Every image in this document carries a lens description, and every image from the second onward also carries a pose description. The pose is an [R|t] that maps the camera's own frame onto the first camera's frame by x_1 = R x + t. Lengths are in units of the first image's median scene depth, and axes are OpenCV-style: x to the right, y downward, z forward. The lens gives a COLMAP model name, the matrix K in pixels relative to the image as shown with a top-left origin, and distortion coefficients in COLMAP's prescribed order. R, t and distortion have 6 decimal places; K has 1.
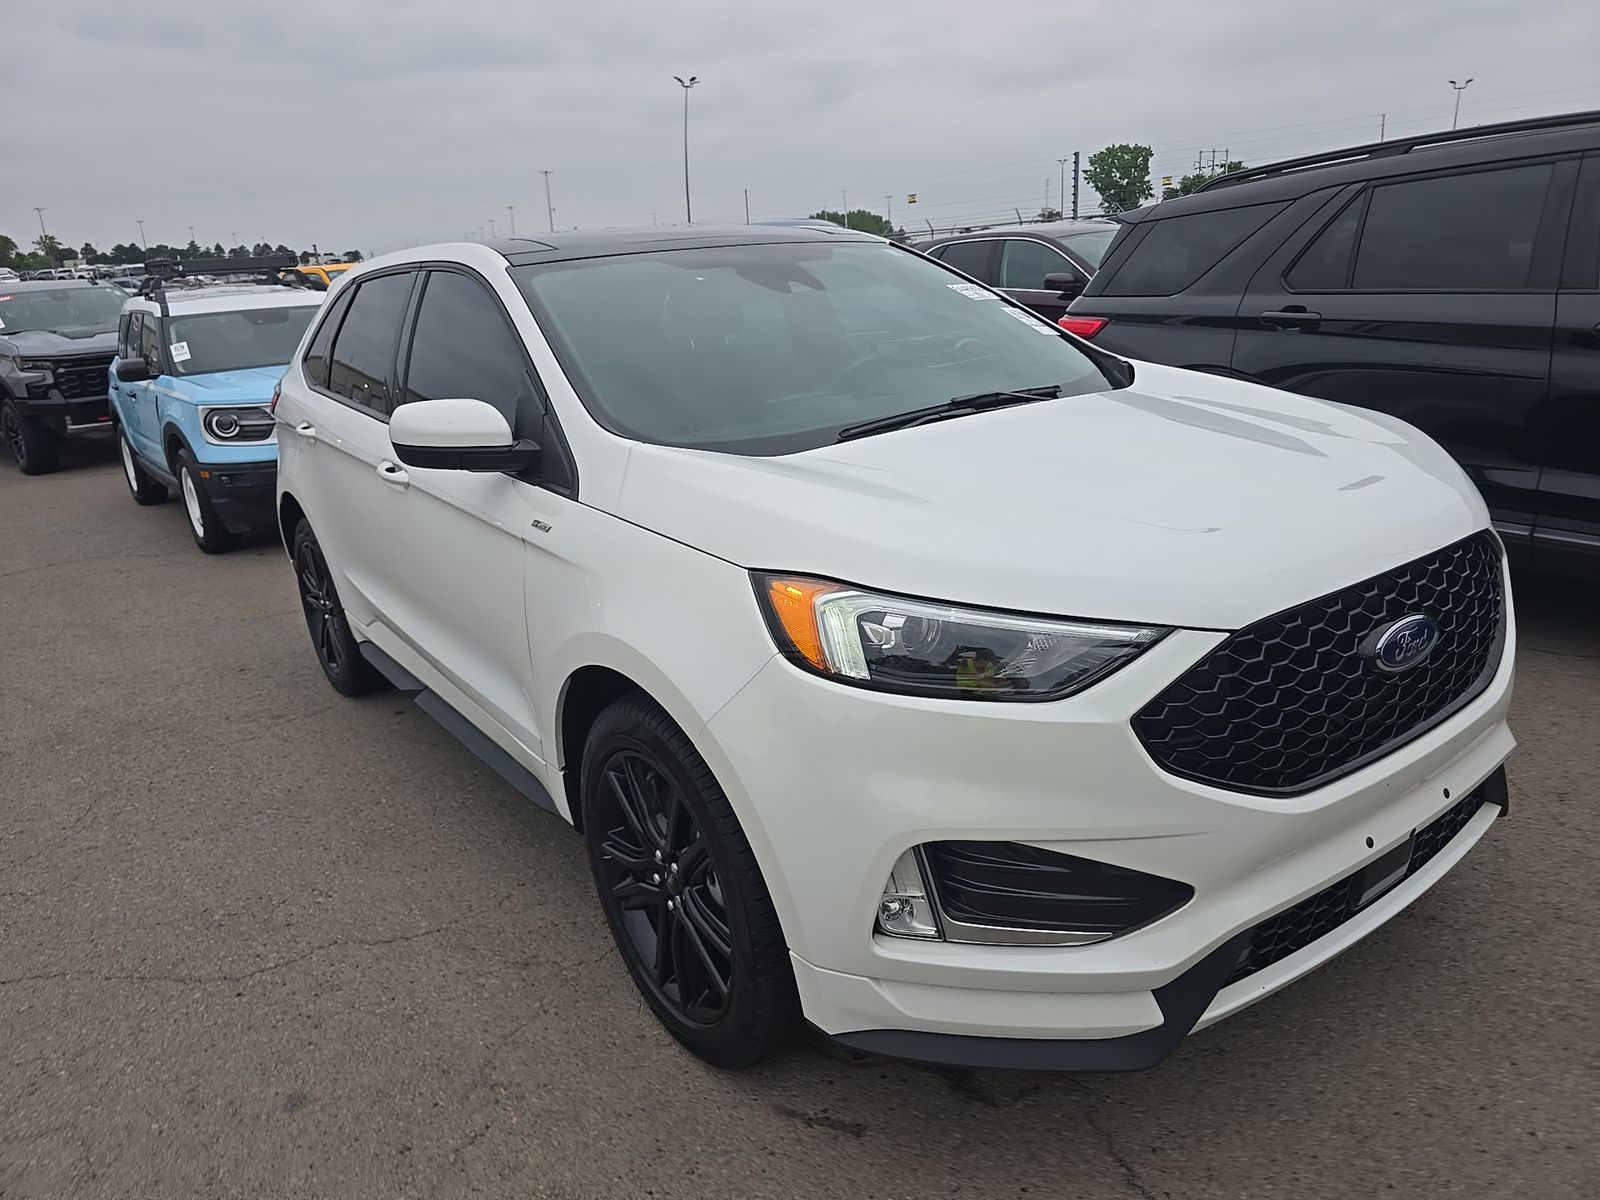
lens RADIAL K [[1063.1, 0, 800.0], [0, 1063.1, 600.0], [0, 0, 1]] dist [0.064802, -0.065768]
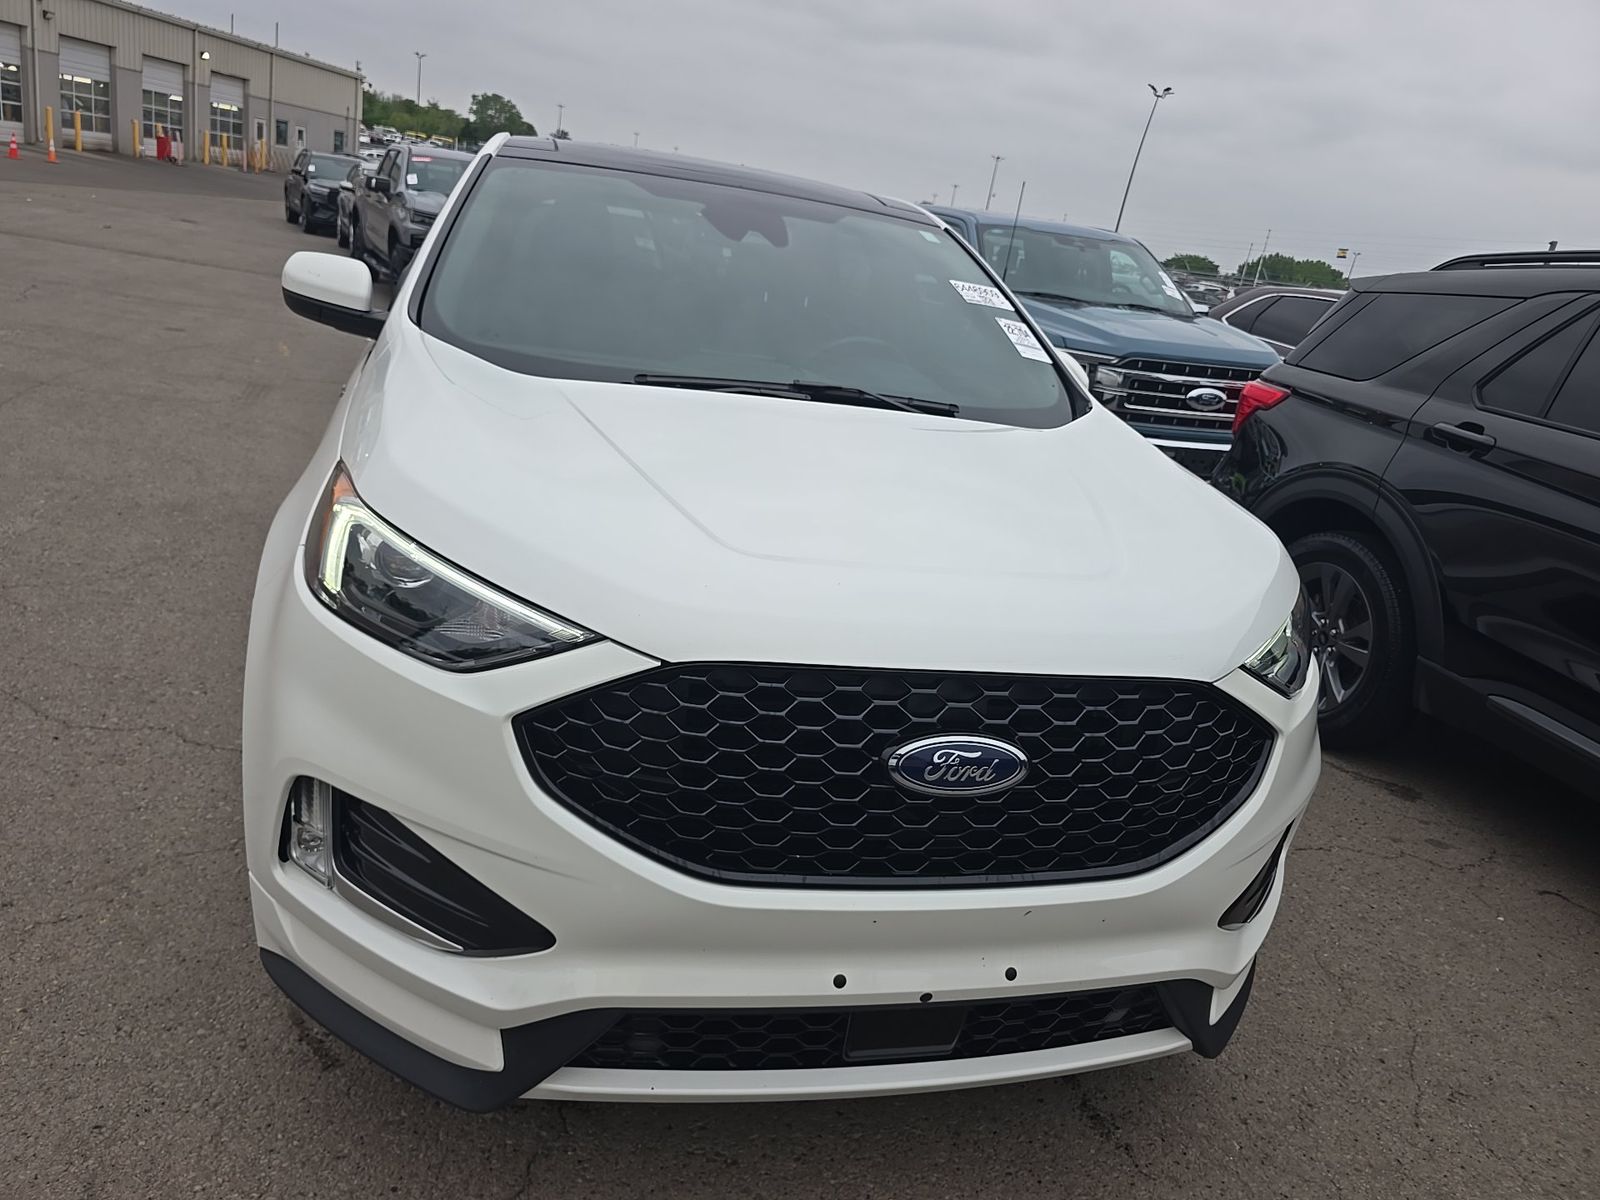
lens RADIAL K [[1071.7, 0, 804.3], [0, 1071.7, 599.6], [0, 0, 1]] dist [0.052626, -0.042000]
pose [[0.911048, 0.304443, -0.278041, 0.461203], [-0.303365, 0.951664, 0.048006, -0.058297], [0.279217, 0.040612, 0.959369, 0.140320]]
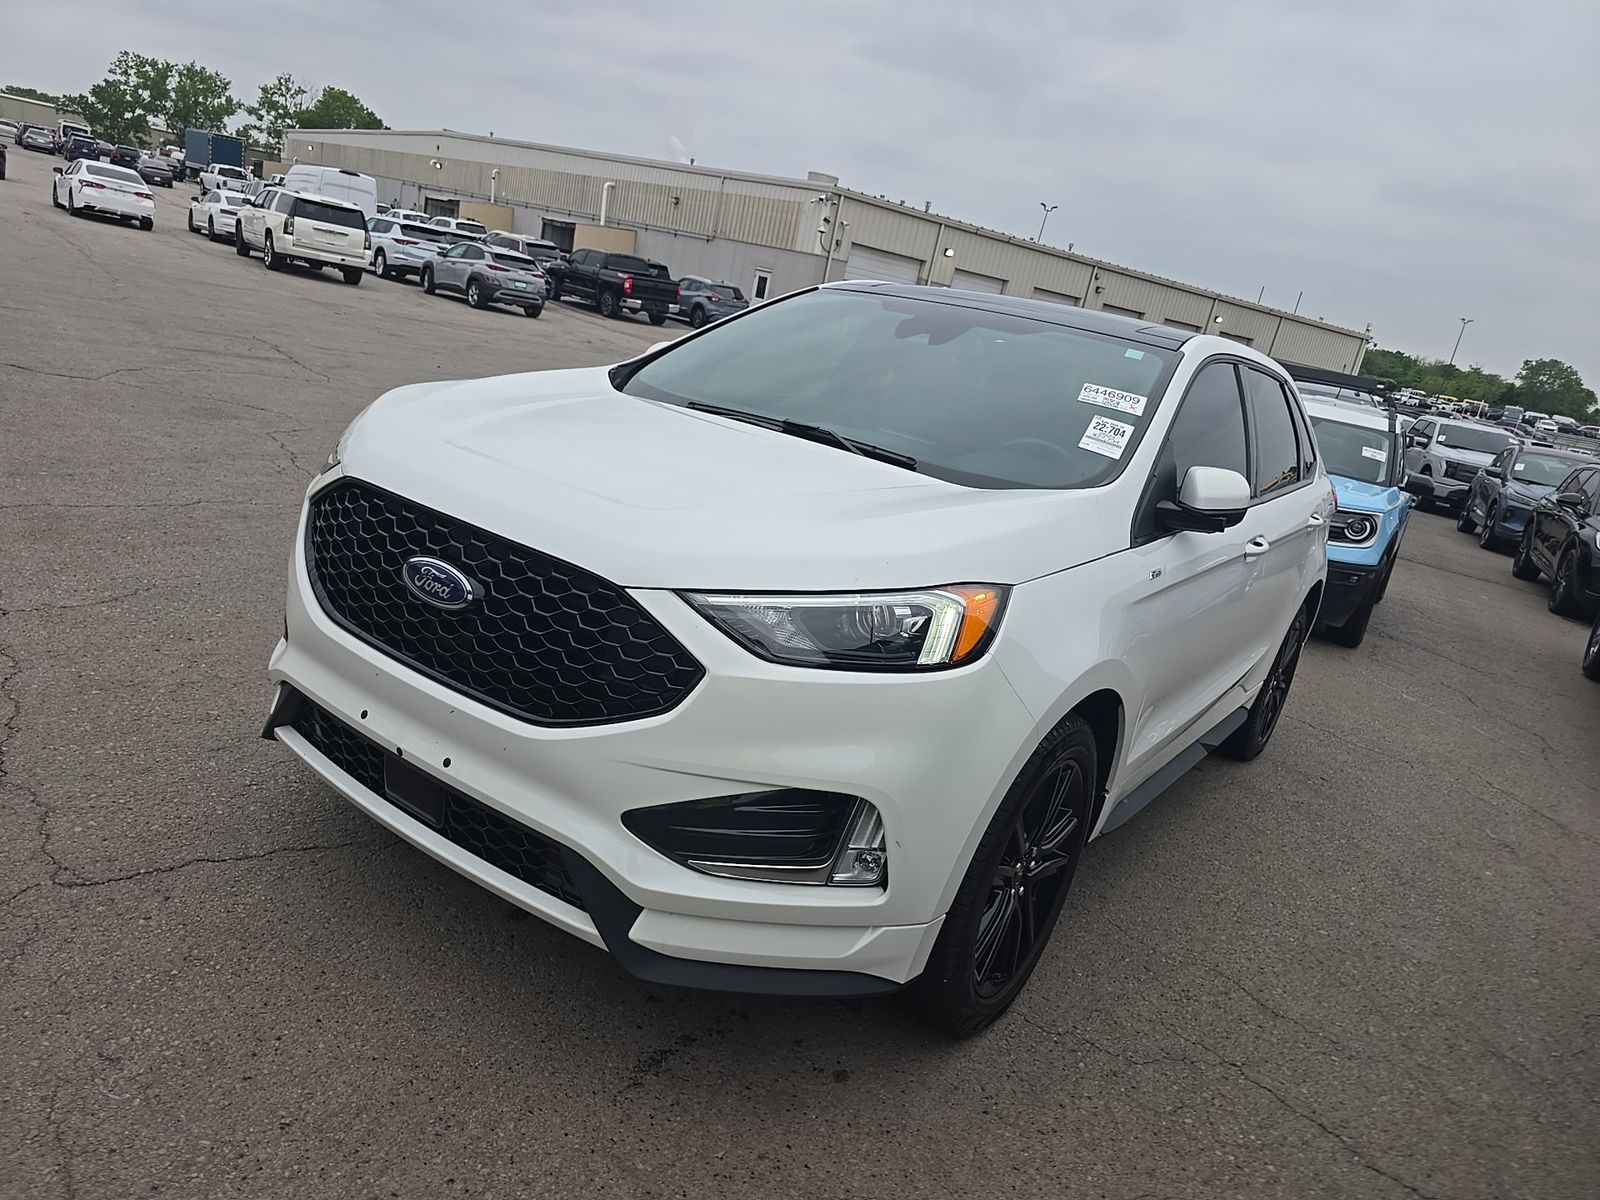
lens RADIAL K [[1071.7, 0, 804.3], [0, 1071.7, 599.6], [0, 0, 1]] dist [0.052626, -0.042000]
pose [[0.322862, 0.369641, -0.871278, 1.207806], [-0.482384, 0.856302, 0.184534, -0.244531], [0.814288, 0.360712, 0.454776, 0.577662]]
